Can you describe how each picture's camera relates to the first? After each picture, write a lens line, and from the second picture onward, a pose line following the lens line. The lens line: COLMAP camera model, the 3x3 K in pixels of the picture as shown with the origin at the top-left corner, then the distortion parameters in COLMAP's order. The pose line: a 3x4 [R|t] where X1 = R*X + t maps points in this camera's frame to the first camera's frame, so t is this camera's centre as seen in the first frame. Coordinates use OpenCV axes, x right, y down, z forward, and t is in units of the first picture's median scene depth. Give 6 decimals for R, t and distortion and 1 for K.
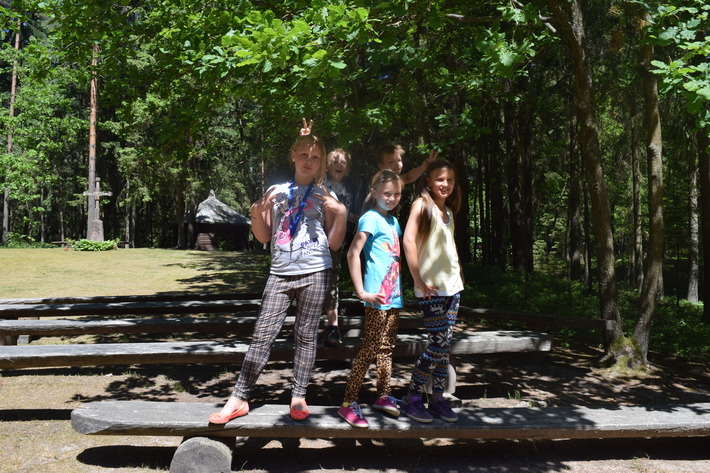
lens RADIAL K [[559.5, 0, 355.0], [0, 559.5, 236.5], [0, 0, 1]] dist [-0.004361, -0.082470]
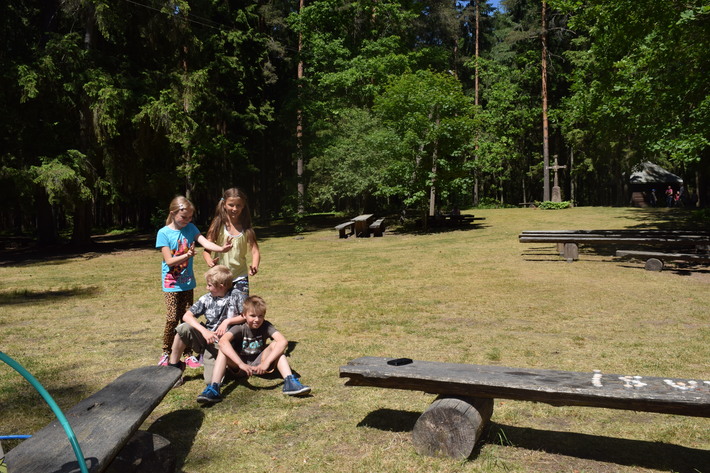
lens RADIAL K [[566.4, 0, 355.0], [0, 566.4, 236.5], [0, 0, 1]] dist [-0.045292, -0.007179]
pose [[0.750977, 0.010272, -0.660248, 0.066454], [0.040312, 0.997301, 0.061367, -0.010006], [0.659097, -0.072701, 0.748536, -0.306196]]
